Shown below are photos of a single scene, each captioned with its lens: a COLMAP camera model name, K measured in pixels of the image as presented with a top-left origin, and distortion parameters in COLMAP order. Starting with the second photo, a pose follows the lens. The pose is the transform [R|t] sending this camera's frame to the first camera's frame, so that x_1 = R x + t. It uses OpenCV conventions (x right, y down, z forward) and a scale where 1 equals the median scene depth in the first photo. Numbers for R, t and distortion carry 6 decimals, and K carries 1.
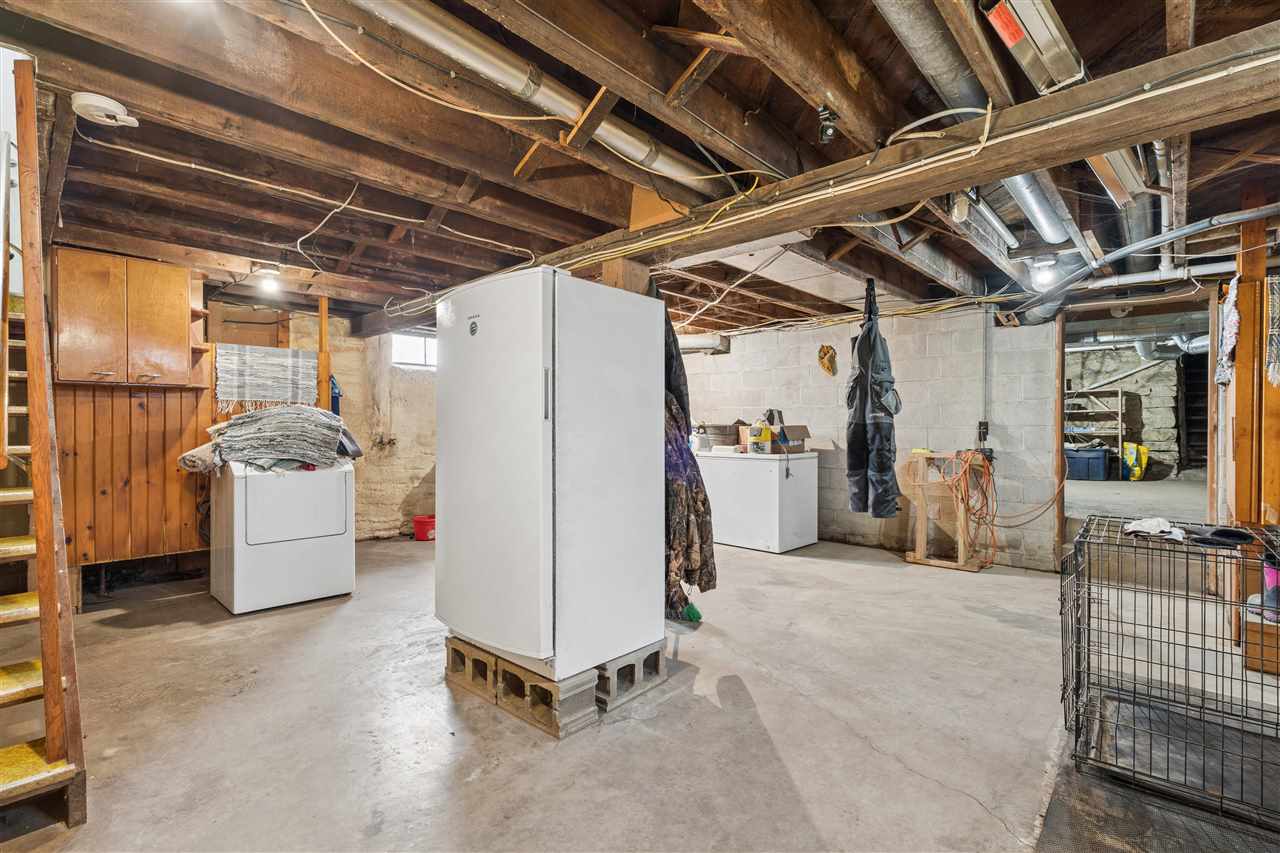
lens RADIAL K [[585.4, 0, 638.5], [0, 585.4, 425.9], [0, 0, 1]] dist [-0.005604, 0.005592]
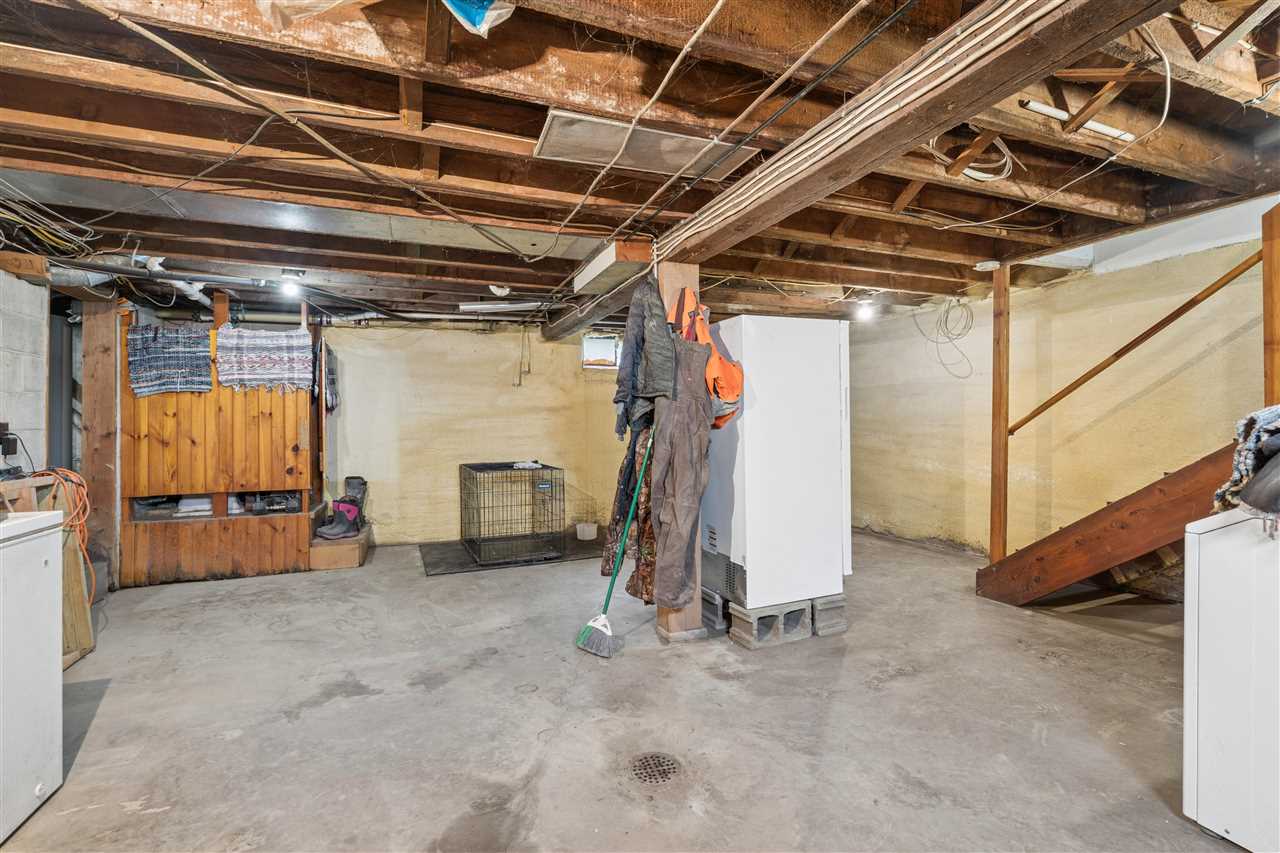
lens RADIAL K [[585.4, 0, 641.3], [0, 585.4, 424.4], [0, 0, 1]] dist [-0.005604, 0.005592]
pose [[-0.907069, 0.006387, 0.420934, -0.394356], [0.008511, 0.999959, 0.003167, -0.002208], [-0.420896, 0.006455, -0.907086, 1.963158]]
